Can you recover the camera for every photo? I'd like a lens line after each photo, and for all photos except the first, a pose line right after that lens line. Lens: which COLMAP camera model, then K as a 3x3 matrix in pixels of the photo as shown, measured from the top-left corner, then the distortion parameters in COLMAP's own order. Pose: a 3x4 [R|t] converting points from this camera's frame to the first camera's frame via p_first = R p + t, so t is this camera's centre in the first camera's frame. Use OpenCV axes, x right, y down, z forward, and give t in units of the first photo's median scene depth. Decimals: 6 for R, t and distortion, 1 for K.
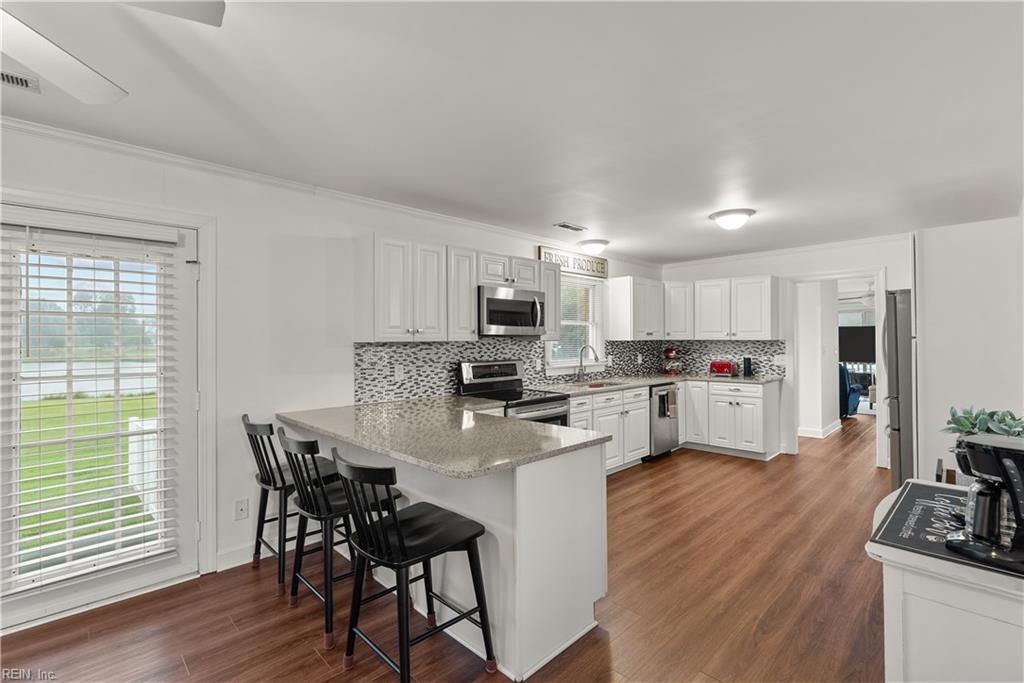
lens RADIAL K [[465.9, 0, 510.4], [0, 465.9, 336.8], [0, 0, 1]] dist [-0.013398, -0.000116]
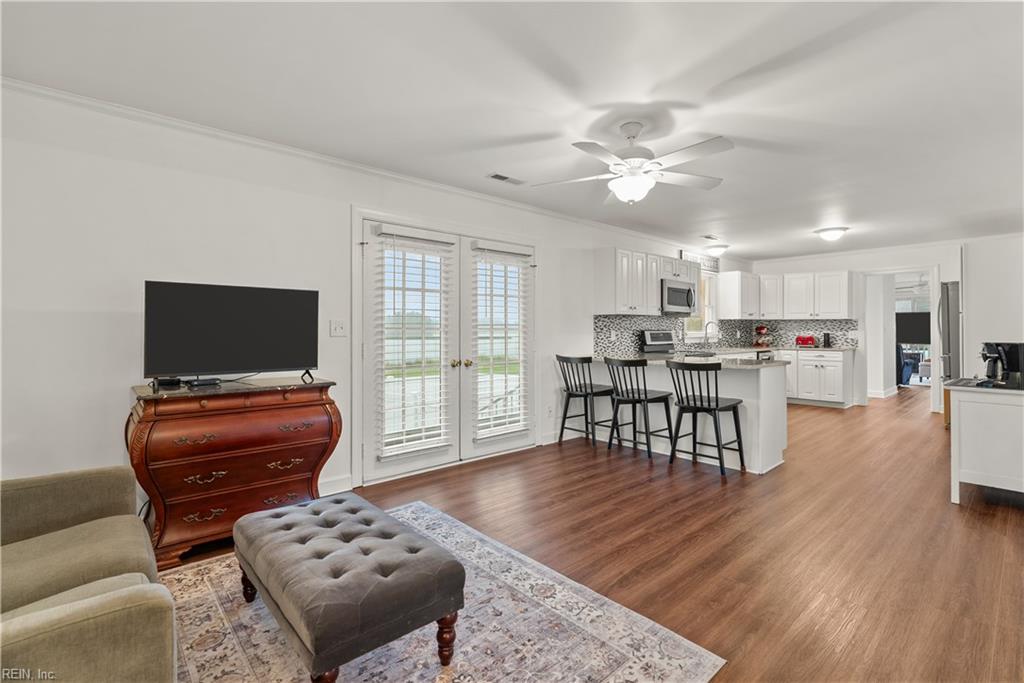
lens RADIAL K [[472.4, 0, 511.8], [0, 472.4, 329.1], [0, 0, 1]] dist [-0.000182, -0.000021]
pose [[0.999211, 0.005177, -0.039369, -0.341270], [-0.004972, 0.999974, 0.005293, 0.033040], [0.039396, -0.005093, 0.999211, -0.385201]]
